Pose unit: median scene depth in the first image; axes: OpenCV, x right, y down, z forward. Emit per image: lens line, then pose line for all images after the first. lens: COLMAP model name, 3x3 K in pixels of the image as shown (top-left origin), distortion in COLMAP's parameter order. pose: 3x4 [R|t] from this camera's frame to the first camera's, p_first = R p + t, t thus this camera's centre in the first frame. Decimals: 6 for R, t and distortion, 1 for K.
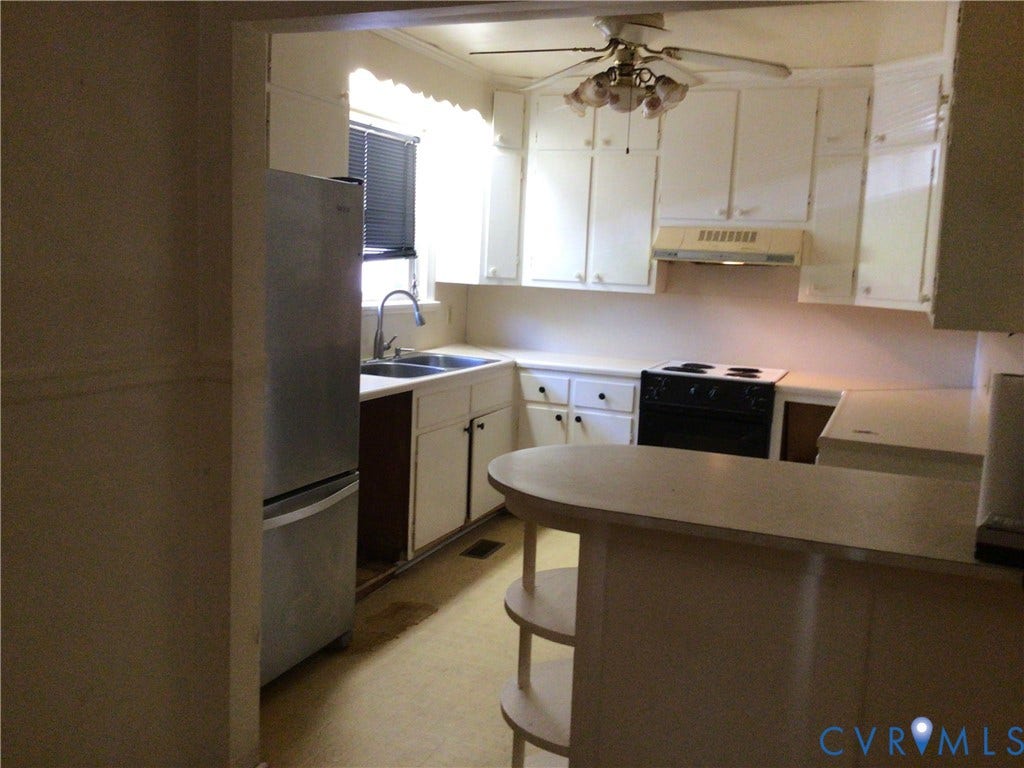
lens RADIAL K [[900.5, 0, 513.8], [0, 900.5, 369.4], [0, 0, 1]] dist [0.097825, -0.140430]
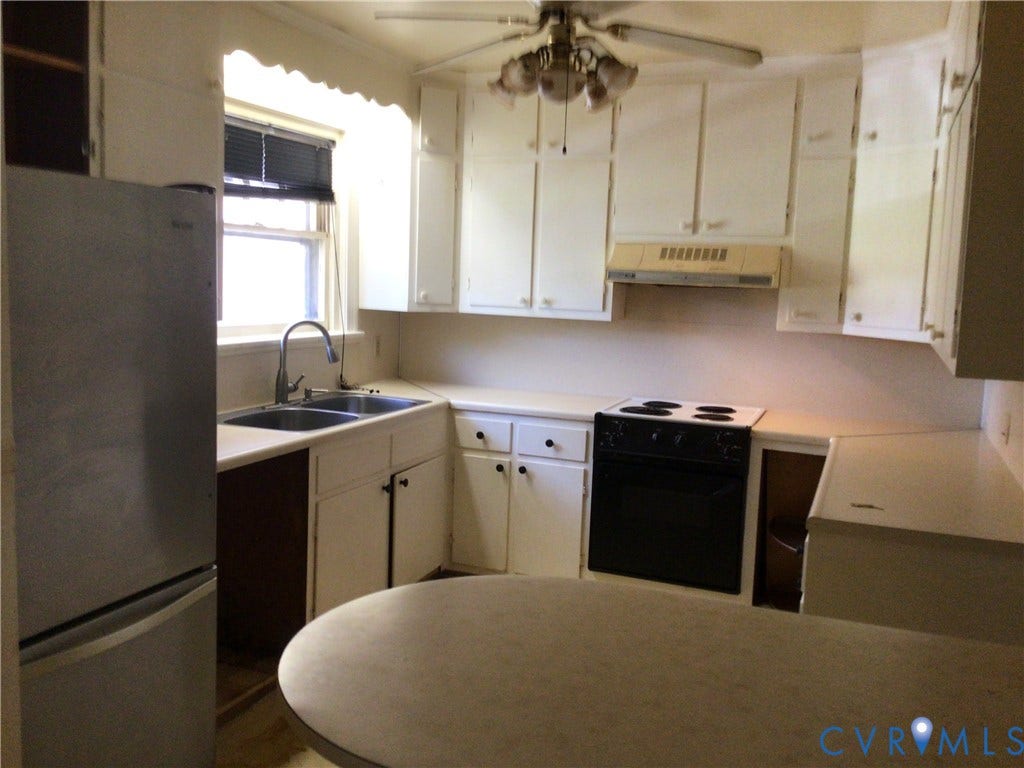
lens RADIAL K [[934.3, 0, 512.0], [0, 934.3, 384.0], [0, 0, 1]] dist [0.117431, -0.180985]
pose [[0.999455, -0.012236, 0.030652, 0.036975], [0.012400, 0.999910, -0.005144, -0.022330], [-0.030586, 0.005521, 0.999517, 0.123355]]
